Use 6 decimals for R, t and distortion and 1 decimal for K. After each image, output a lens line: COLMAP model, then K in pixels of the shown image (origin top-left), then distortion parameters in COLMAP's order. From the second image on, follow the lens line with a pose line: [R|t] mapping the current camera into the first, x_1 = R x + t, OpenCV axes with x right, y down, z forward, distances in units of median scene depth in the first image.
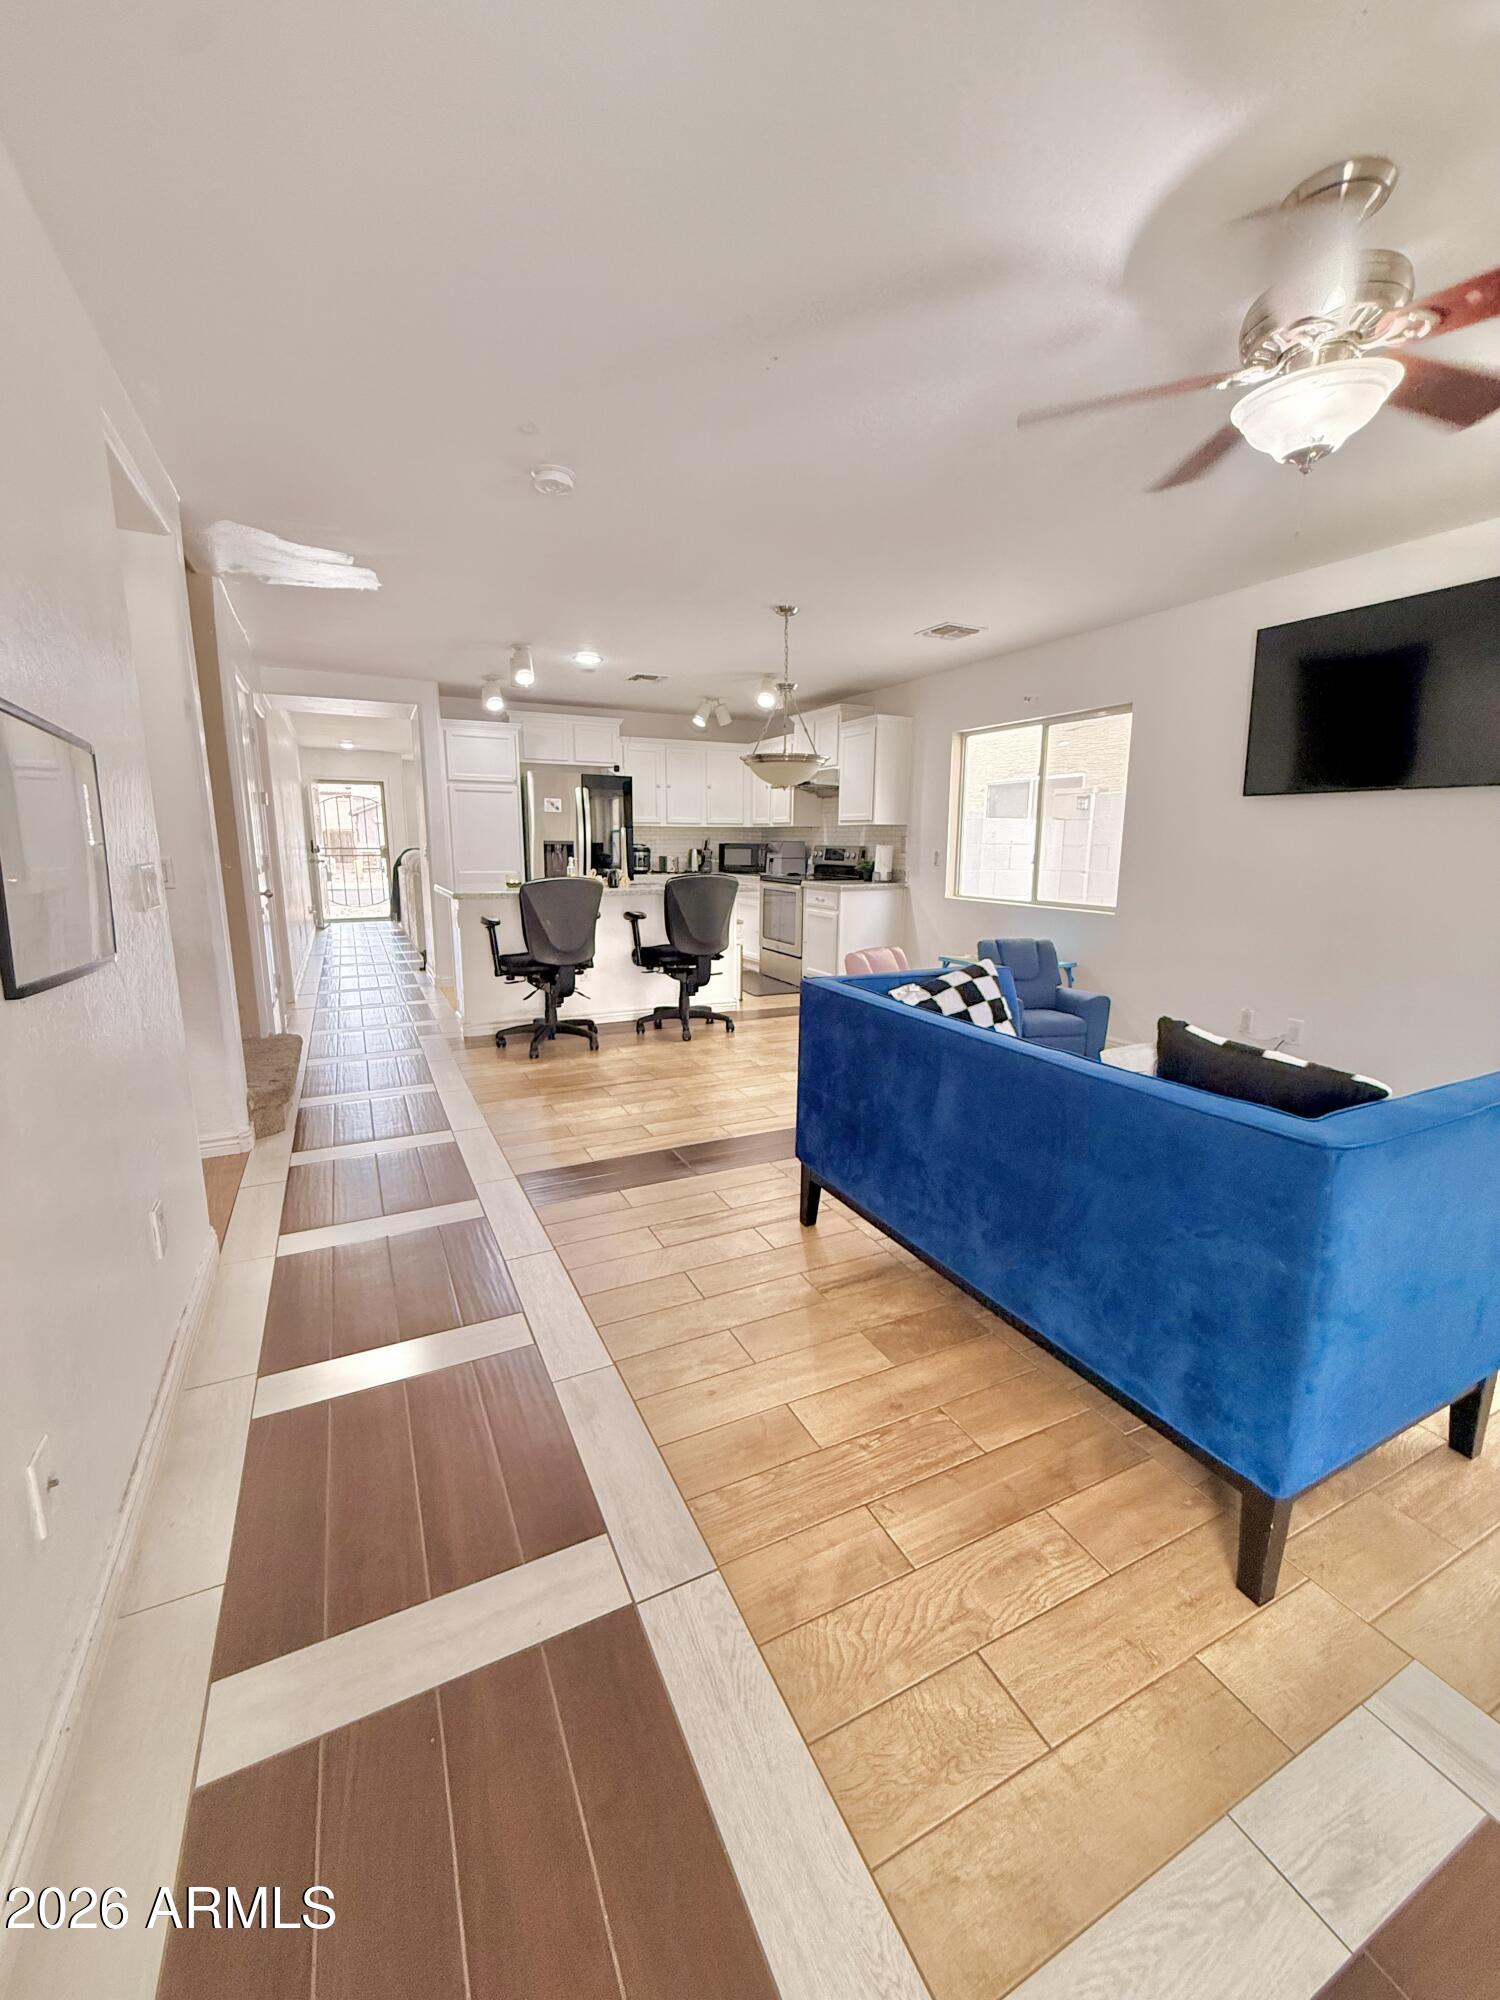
lens RADIAL K [[799.1, 0, 749.3], [0, 799.1, 996.4], [0, 0, 1]] dist [-0.000260, 0.000379]
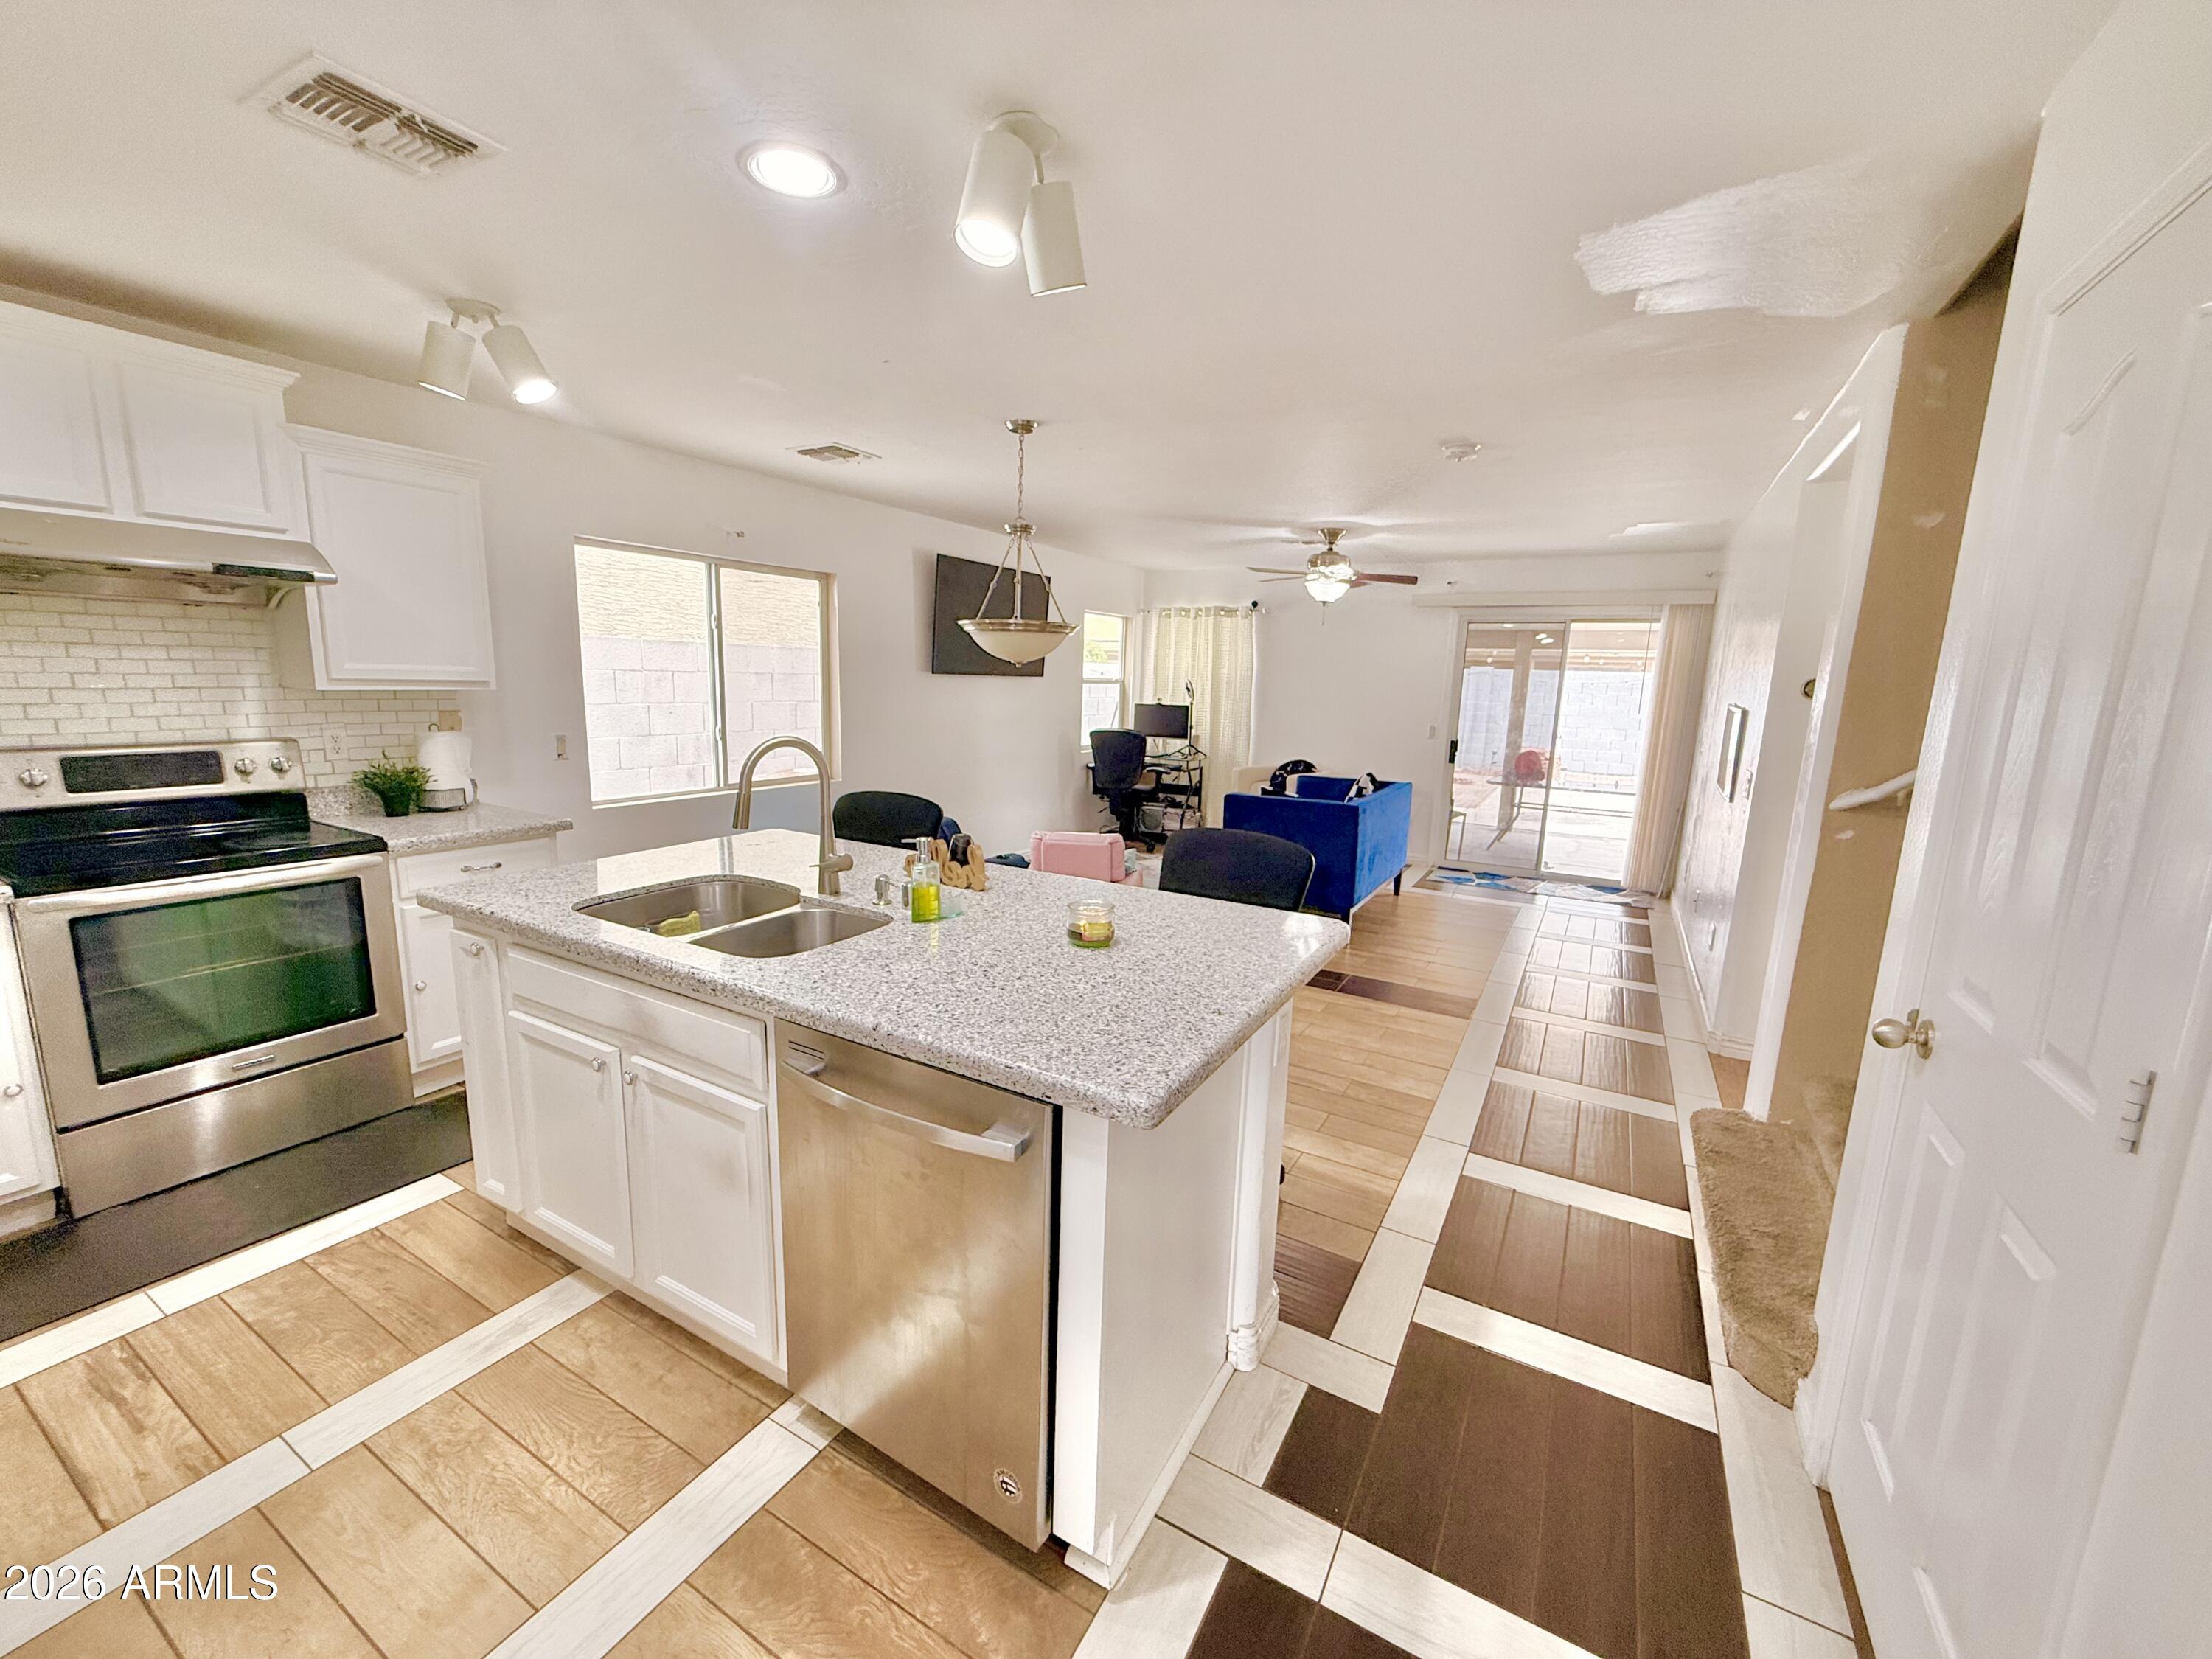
lens RADIAL K [[883.8, 0, 1099.5], [0, 883.8, 836.2], [0, 0, 1]] dist [-0.000260, 0.000379]
pose [[-0.553783, -0.170249, 0.815070, -0.699053], [0.128322, 0.949730, 0.285562, -0.334315], [-0.822714, 0.262731, -0.504098, 1.399912]]
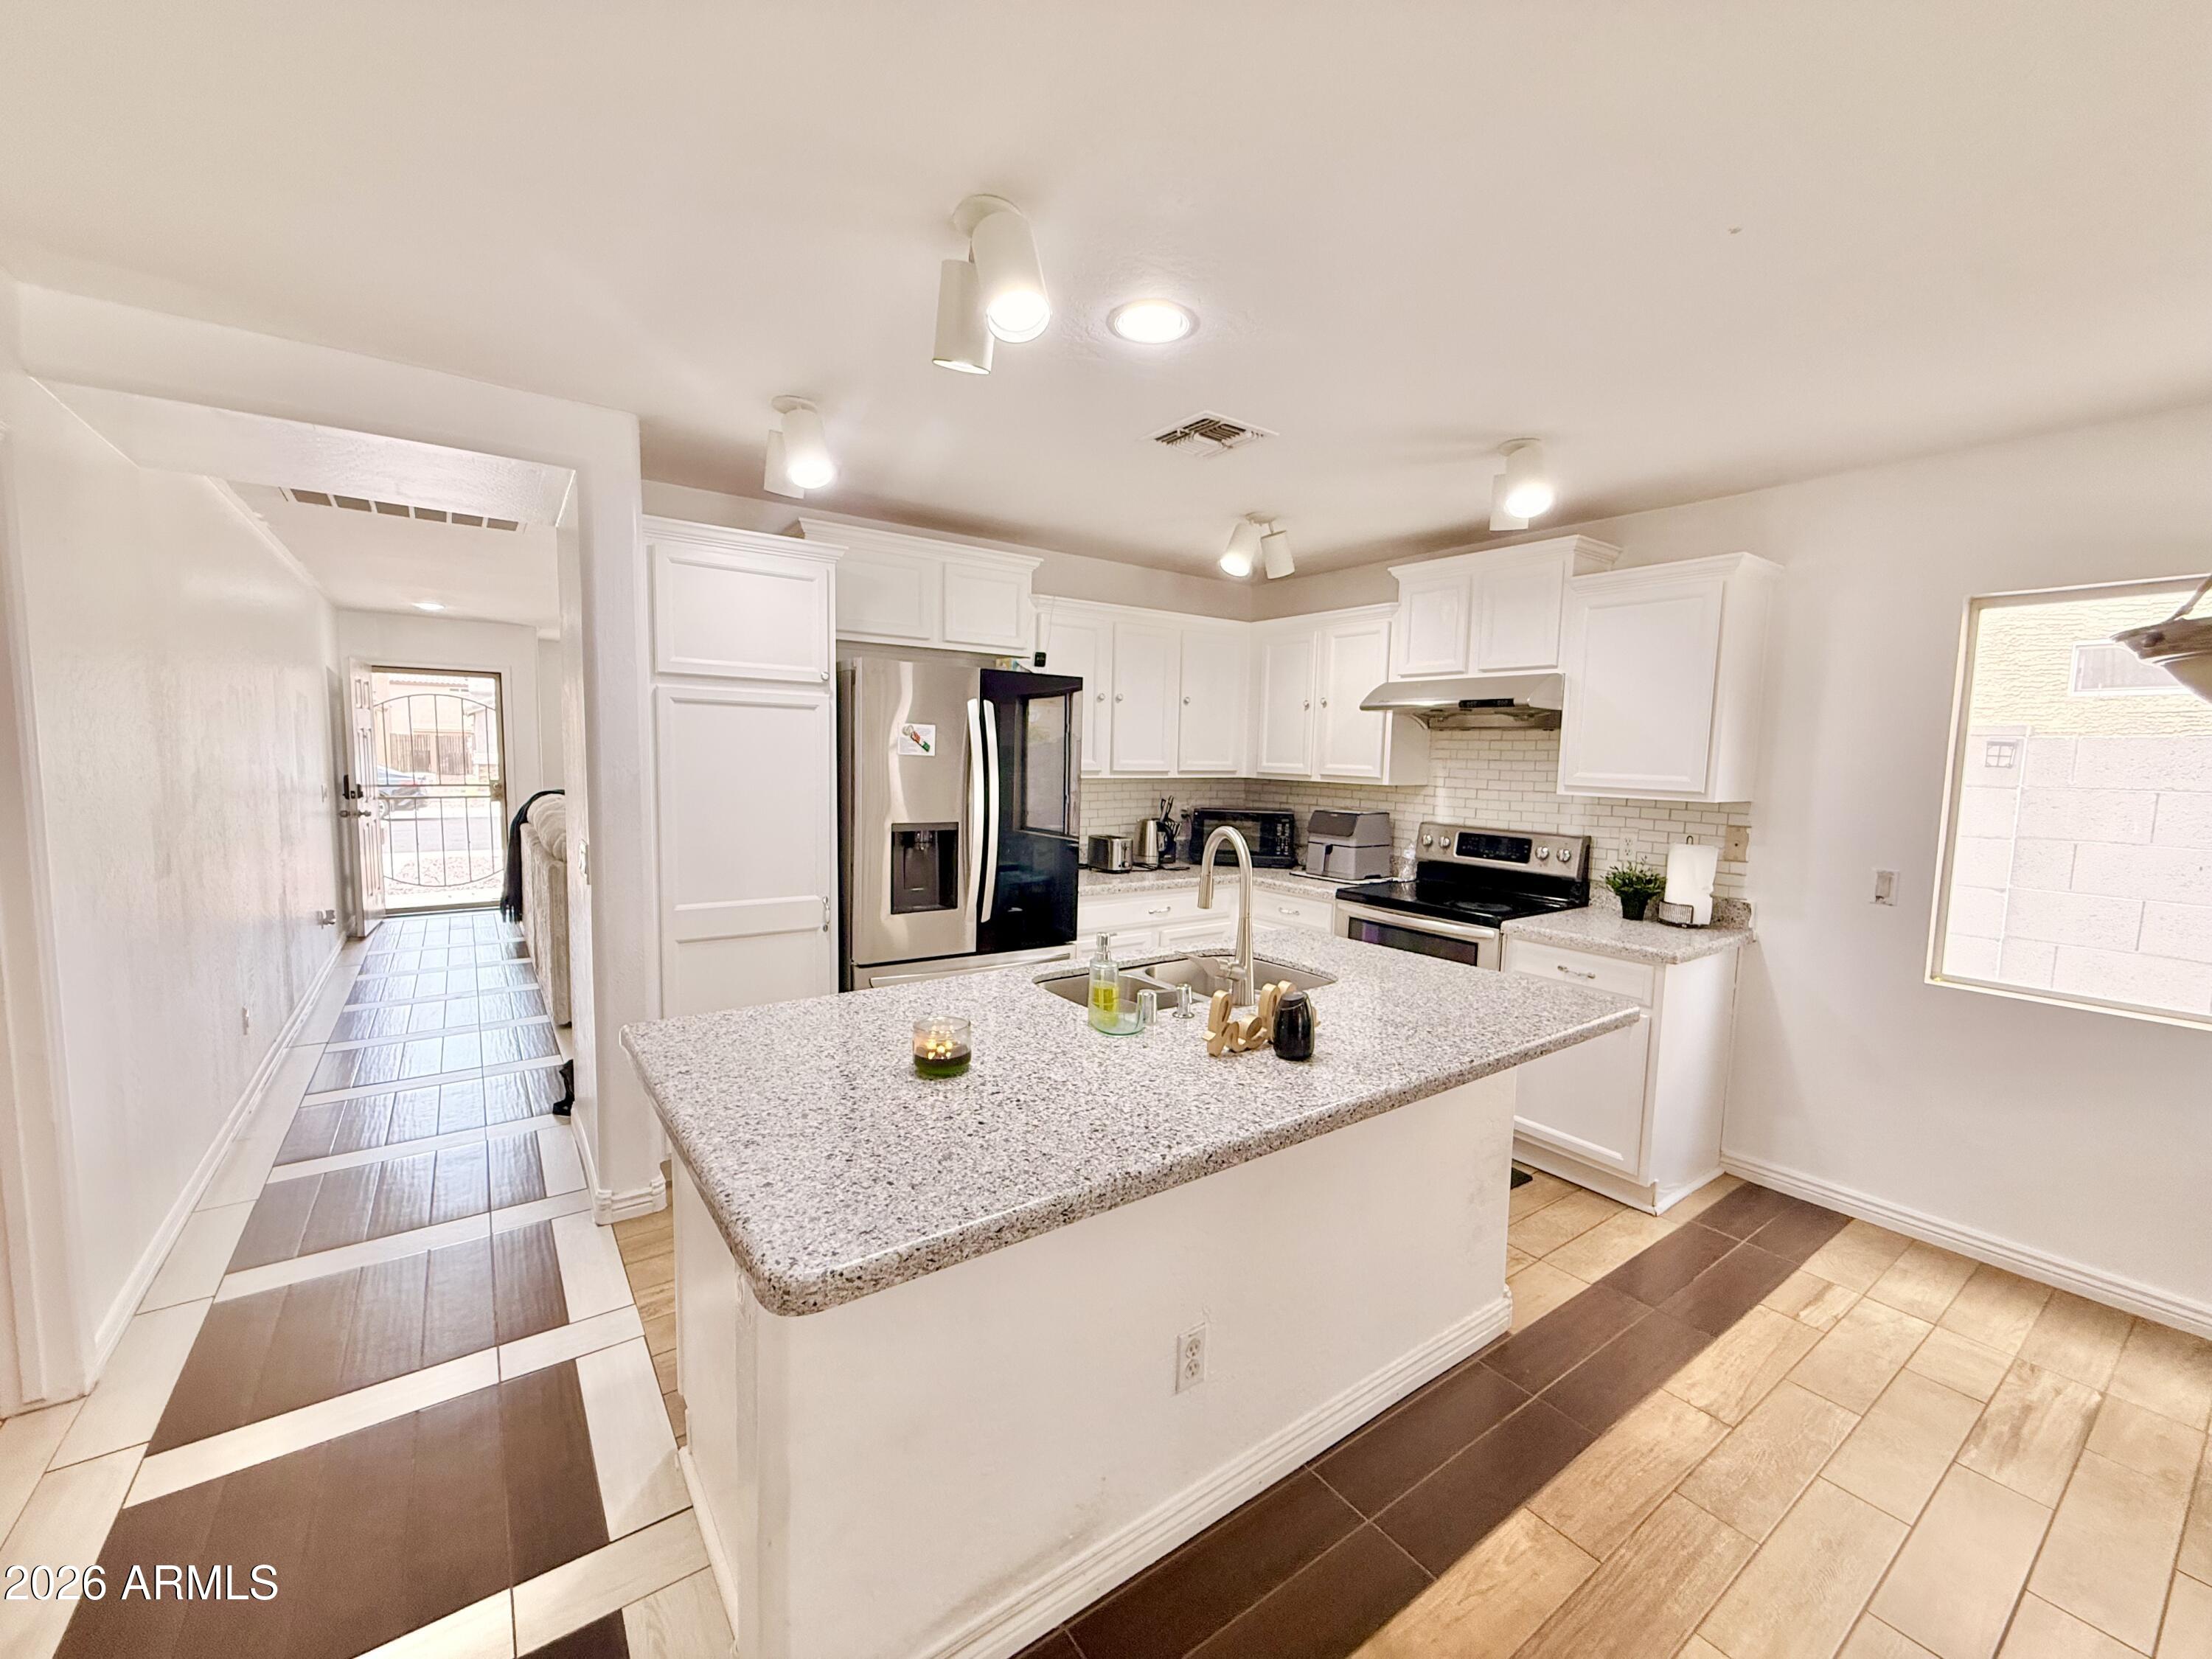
lens RADIAL K [[883.8, 0, 1099.7], [0, 883.8, 835.8], [0, 0, 1]] dist [-0.000260, 0.000379]
pose [[0.987183, -0.000020, 0.159592, -0.348435], [0.015097, 0.995528, -0.093257, -0.222865], [-0.158877, 0.094471, 0.982768, 0.826663]]
